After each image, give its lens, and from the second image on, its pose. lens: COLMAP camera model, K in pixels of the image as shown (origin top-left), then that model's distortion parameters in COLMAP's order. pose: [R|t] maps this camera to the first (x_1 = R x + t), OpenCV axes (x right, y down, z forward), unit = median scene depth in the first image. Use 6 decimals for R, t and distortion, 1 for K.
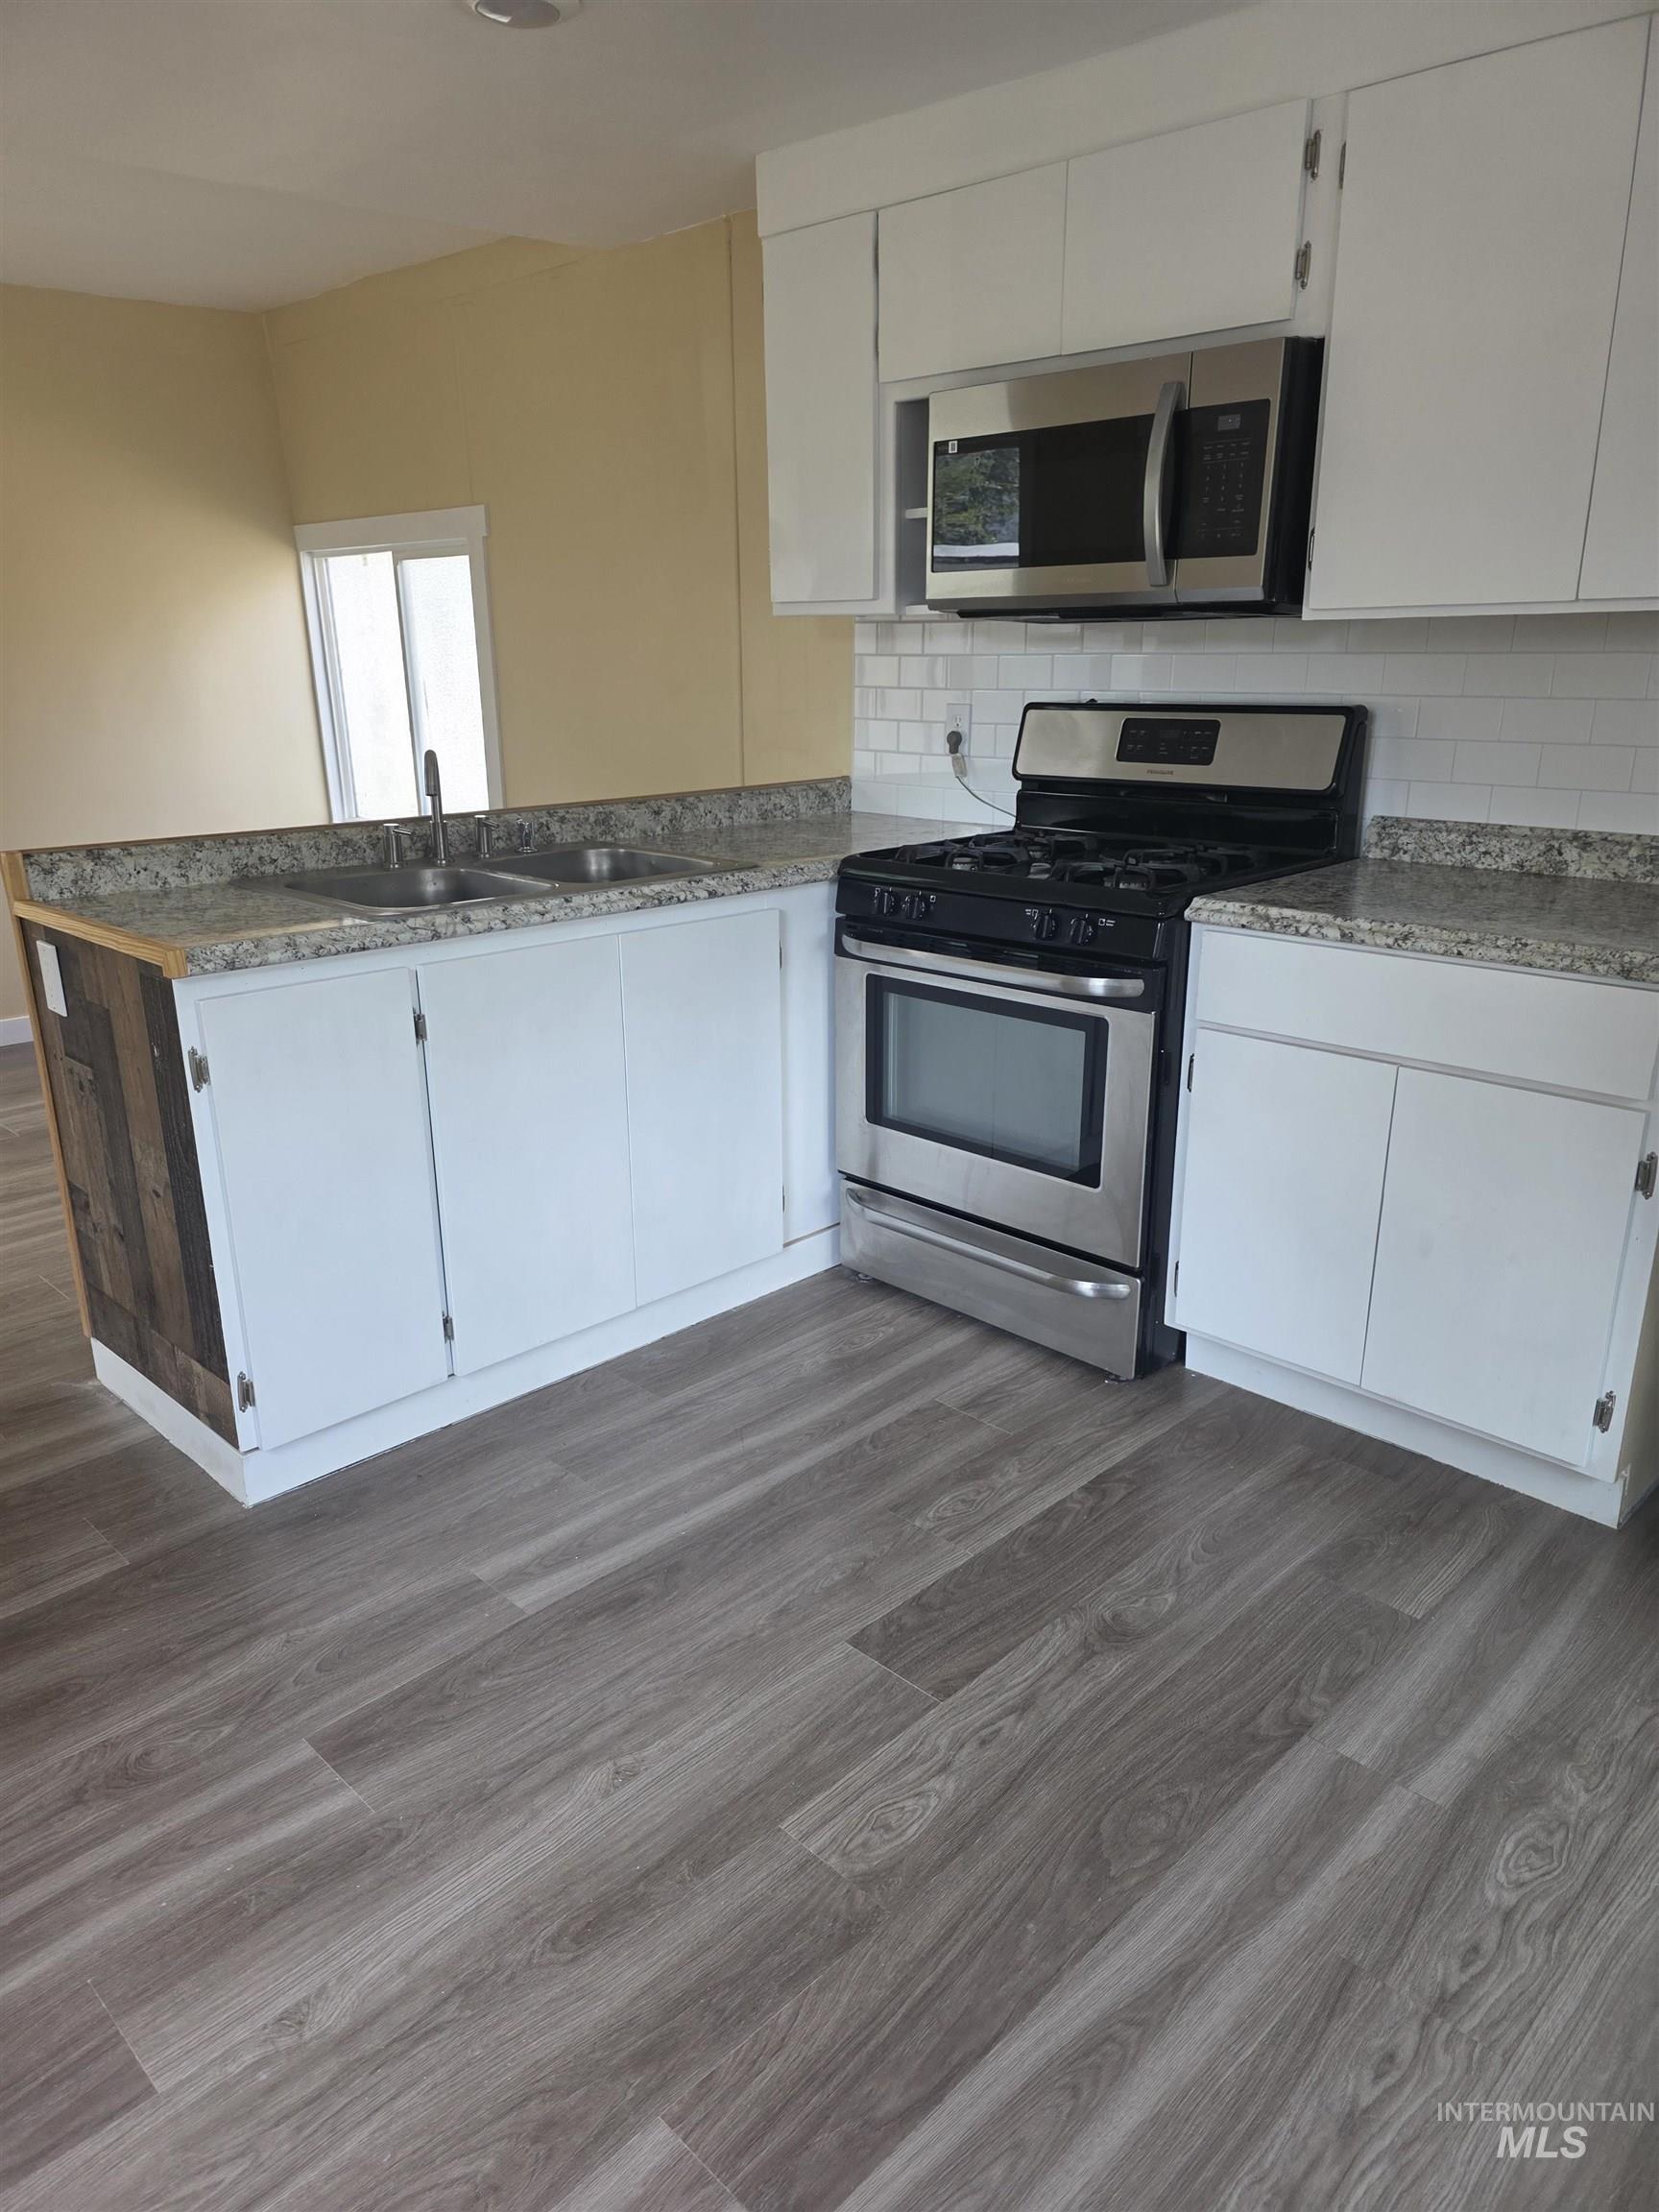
lens RADIAL K [[1469.2, 0, 819.3], [0, 1469.2, 1186.8], [0, 0, 1]] dist [0.071862, -0.077696]
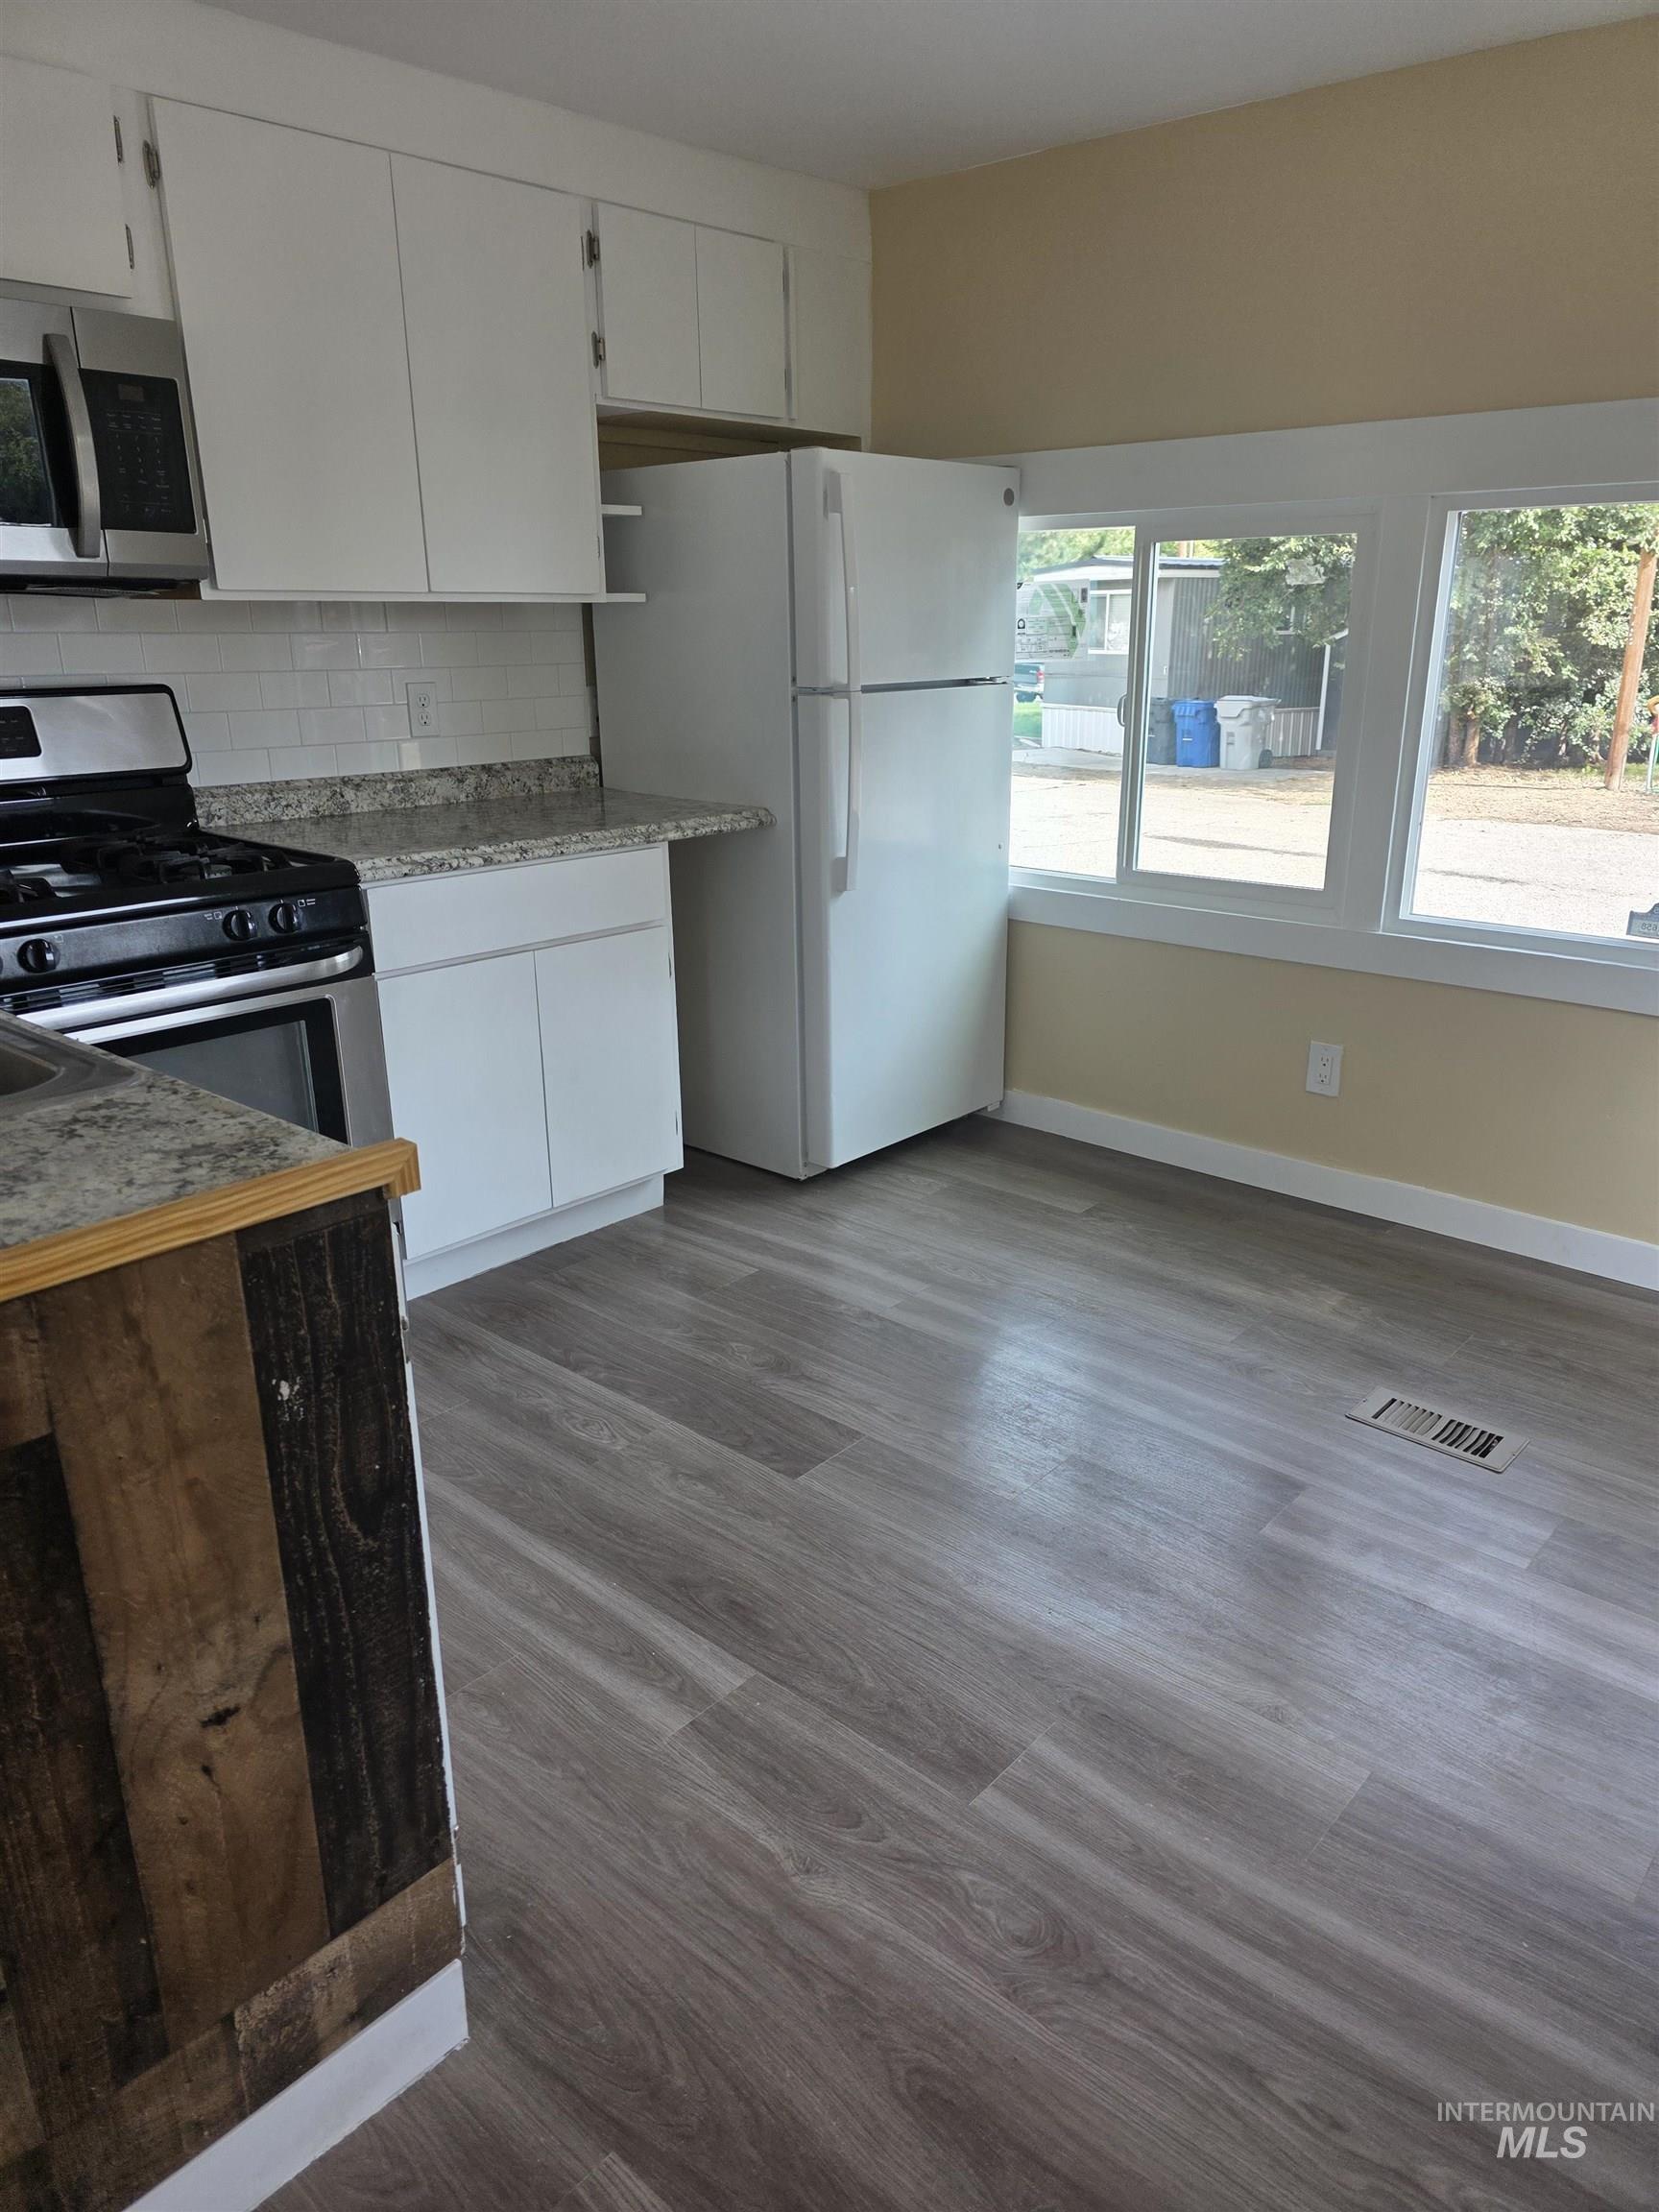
lens RADIAL K [[1469.6, 0, 825.4], [0, 1469.6, 1171.6], [0, 0, 1]] dist [0.055777, -0.056295]
pose [[-0.066918, -0.341039, 0.937664, -0.939211], [0.349127, 0.872358, 0.342202, -0.276606], [-0.934683, 0.350264, 0.060690, 0.785582]]
